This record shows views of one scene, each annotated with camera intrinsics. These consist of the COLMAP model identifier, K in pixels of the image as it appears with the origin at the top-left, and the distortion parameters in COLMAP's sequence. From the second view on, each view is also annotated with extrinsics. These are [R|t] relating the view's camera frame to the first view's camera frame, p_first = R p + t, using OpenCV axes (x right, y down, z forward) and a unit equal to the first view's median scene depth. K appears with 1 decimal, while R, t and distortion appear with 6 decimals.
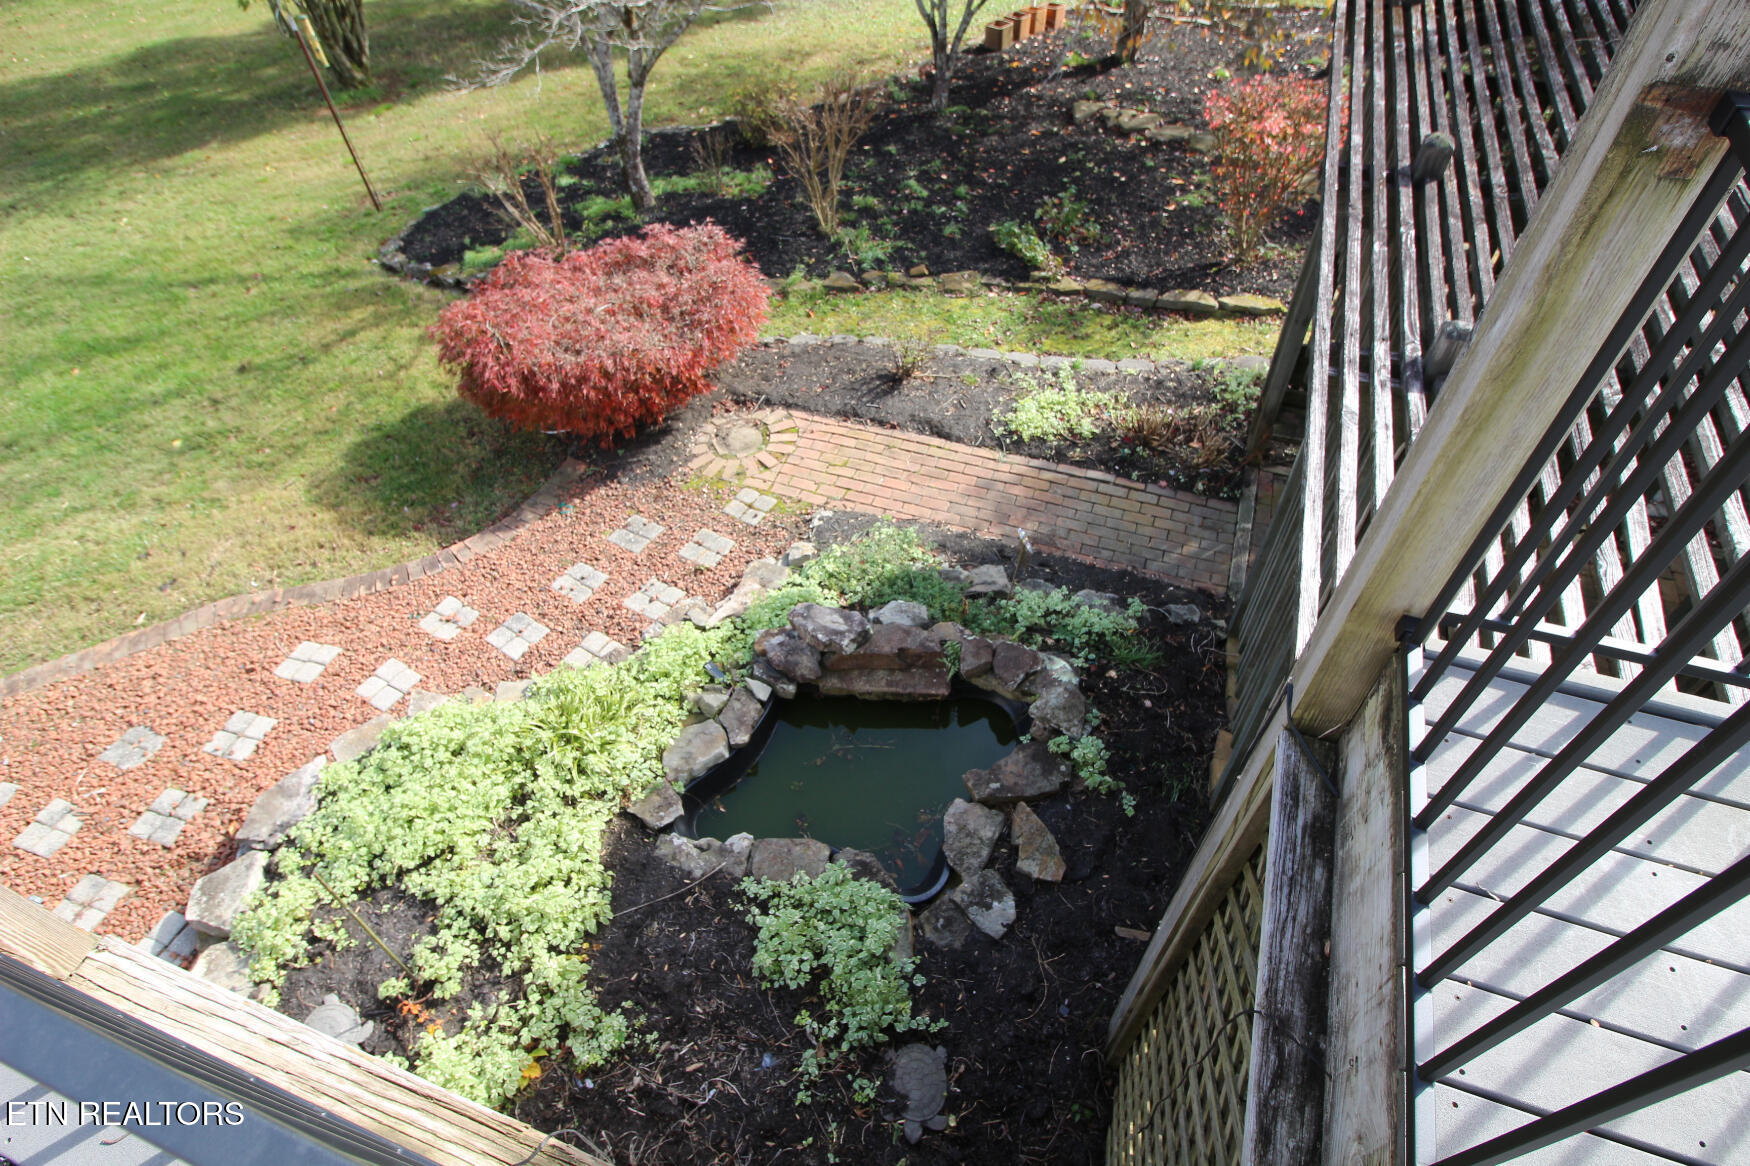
lens RADIAL K [[929.0, 0, 875.0], [0, 929.0, 583.0], [0, 0, 1]] dist [-0.002651, -0.002434]
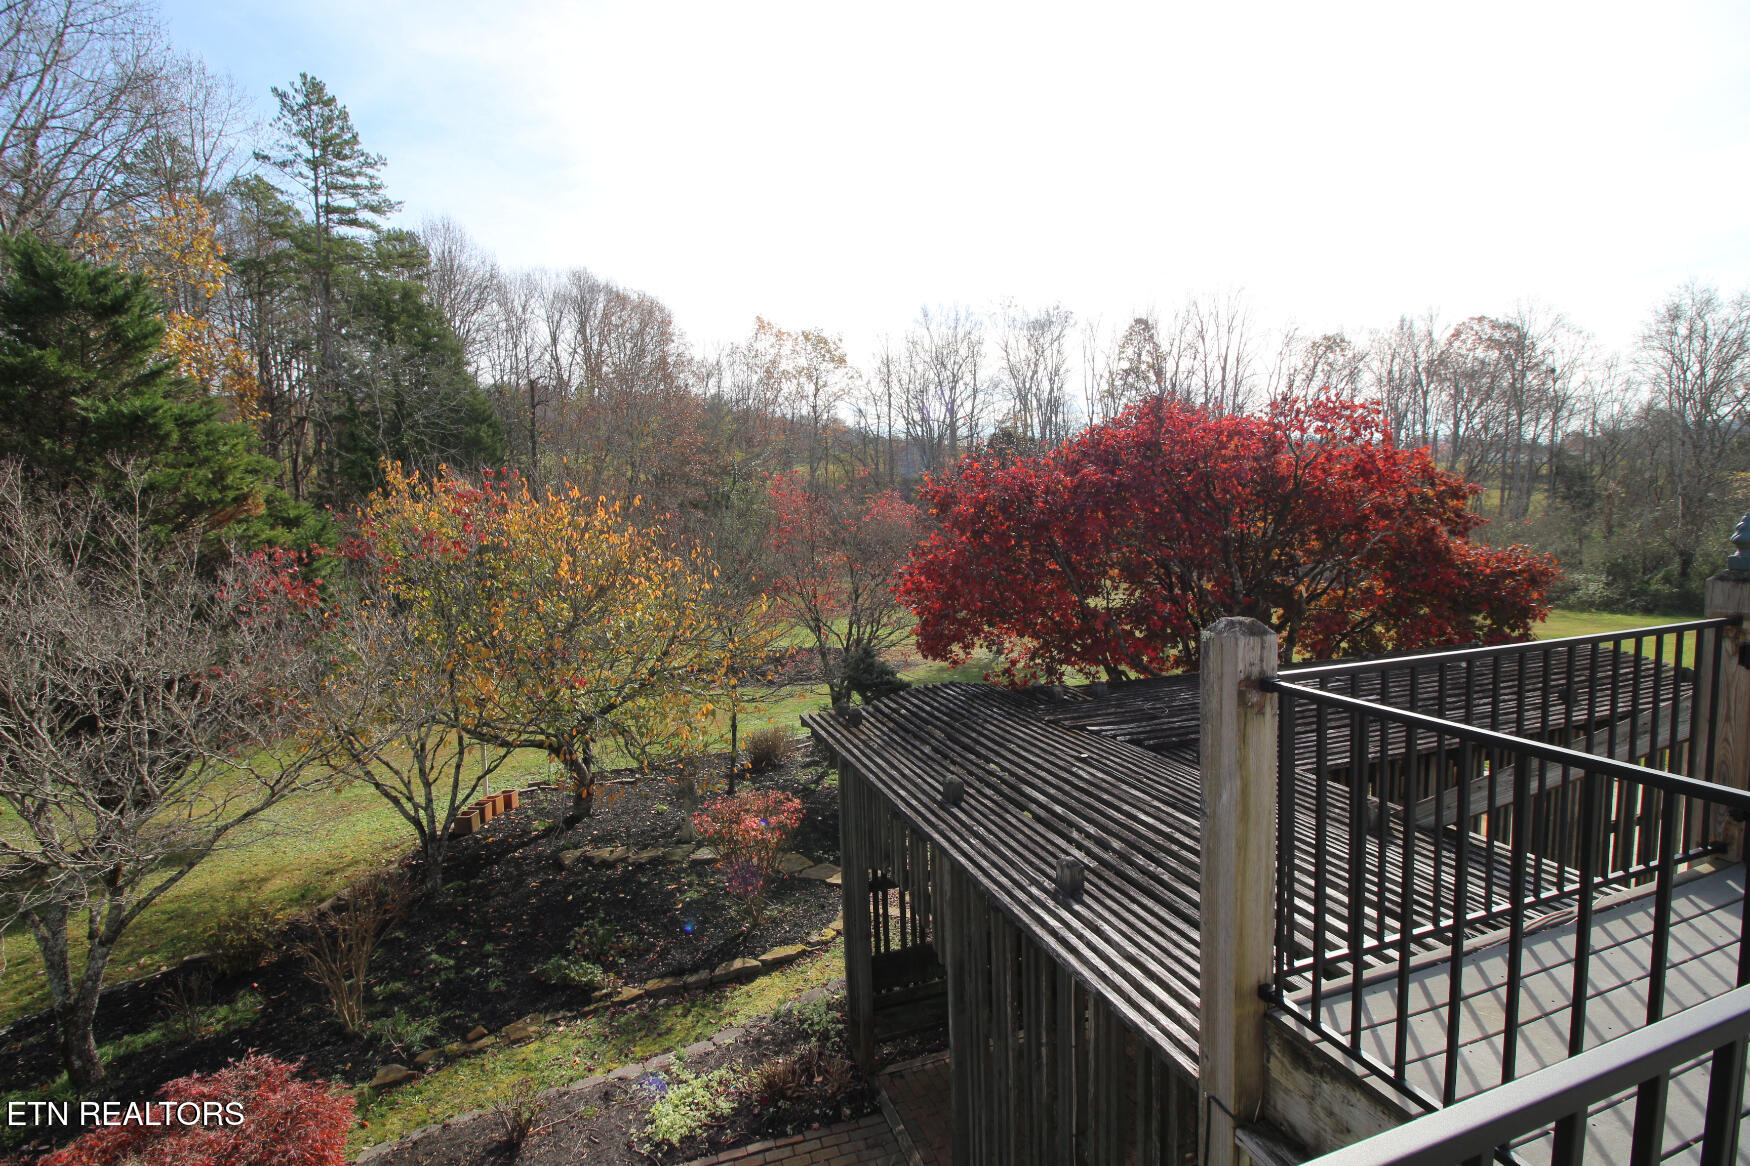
lens RADIAL K [[812.0, 0, 865.9], [0, 812.0, 579.8], [0, 0, 1]] dist [-0.002677, -0.013376]
pose [[0.781505, -0.038123, 0.622733, -0.148248], [0.471480, 0.689782, -0.549461, -0.001058], [-0.408603, 0.723012, 0.557043, 0.001365]]
